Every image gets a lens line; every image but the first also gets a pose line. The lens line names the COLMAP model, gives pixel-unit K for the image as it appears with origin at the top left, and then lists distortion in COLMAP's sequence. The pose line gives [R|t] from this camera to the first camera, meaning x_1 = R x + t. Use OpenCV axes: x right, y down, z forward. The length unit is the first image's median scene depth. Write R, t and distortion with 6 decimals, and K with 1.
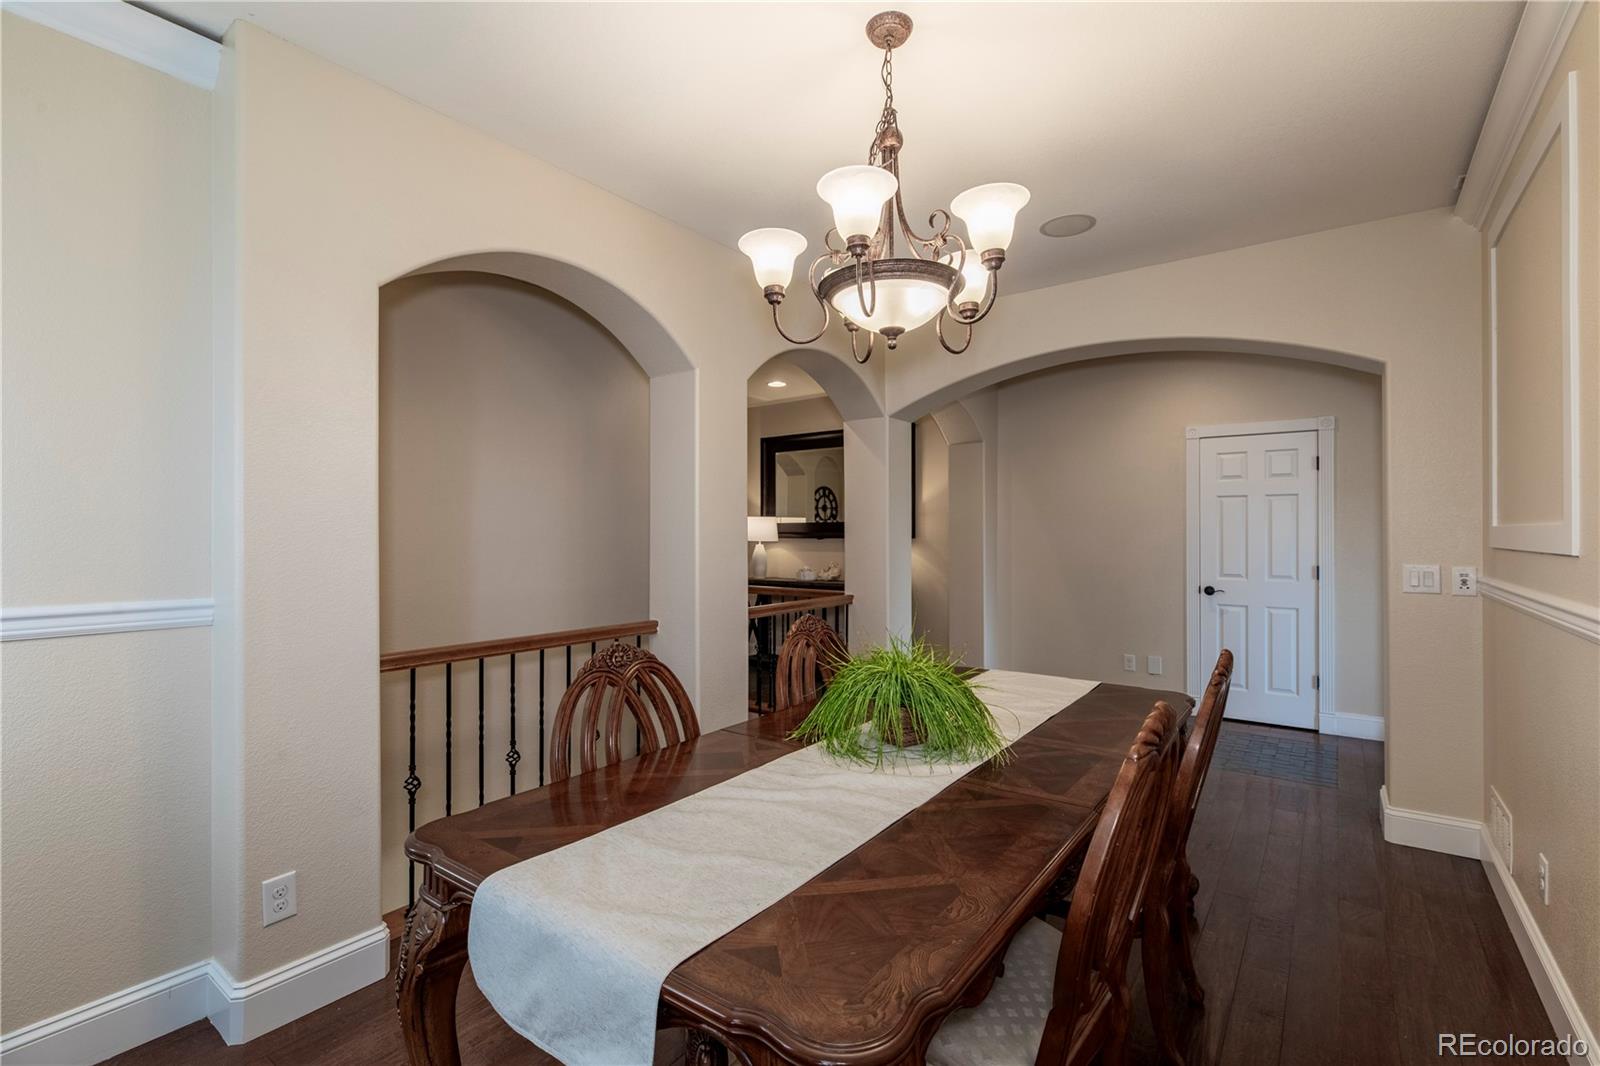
lens RADIAL K [[716.4, 0, 800.0], [0, 716.4, 533.0], [0, 0, 1]] dist [0.001408, 0.000142]
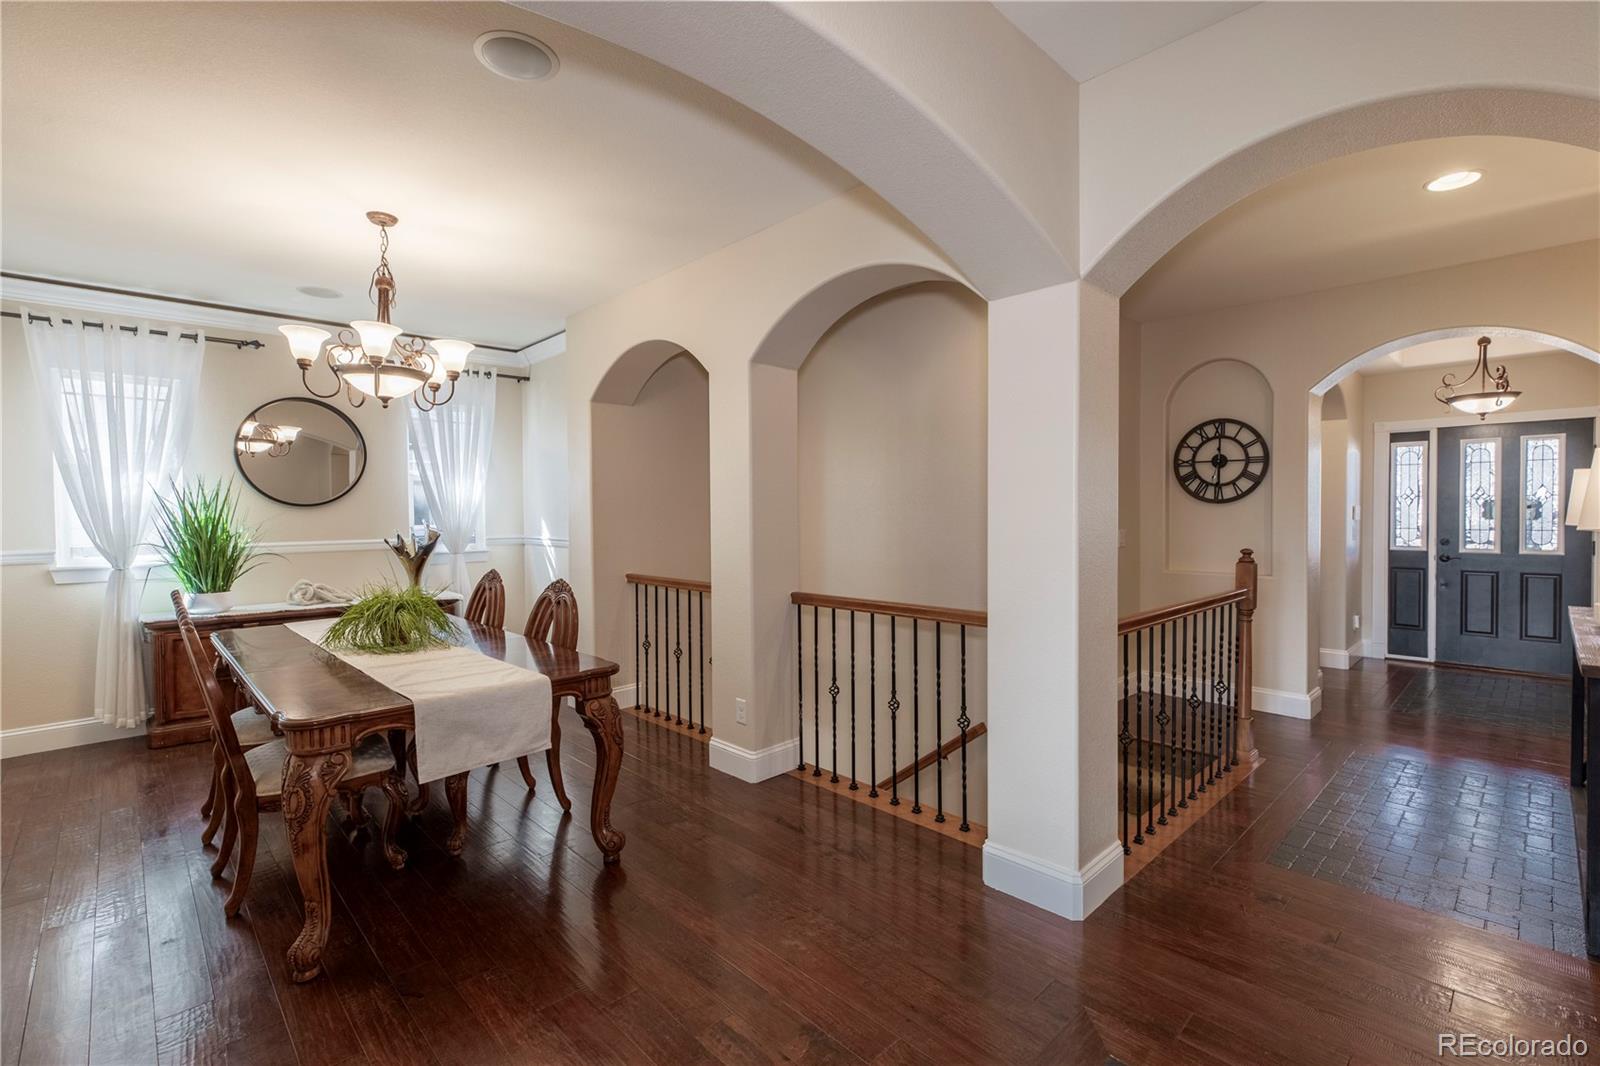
lens RADIAL K [[716.4, 0, 800.0], [0, 716.4, 533.0], [0, 0, 1]] dist [0.001408, 0.000142]
pose [[-0.159183, 0.027366, -0.986870, 0.807903], [0.004033, 0.999625, 0.027069, 0.001528], [0.987241, 0.000329, -0.159234, 1.086183]]
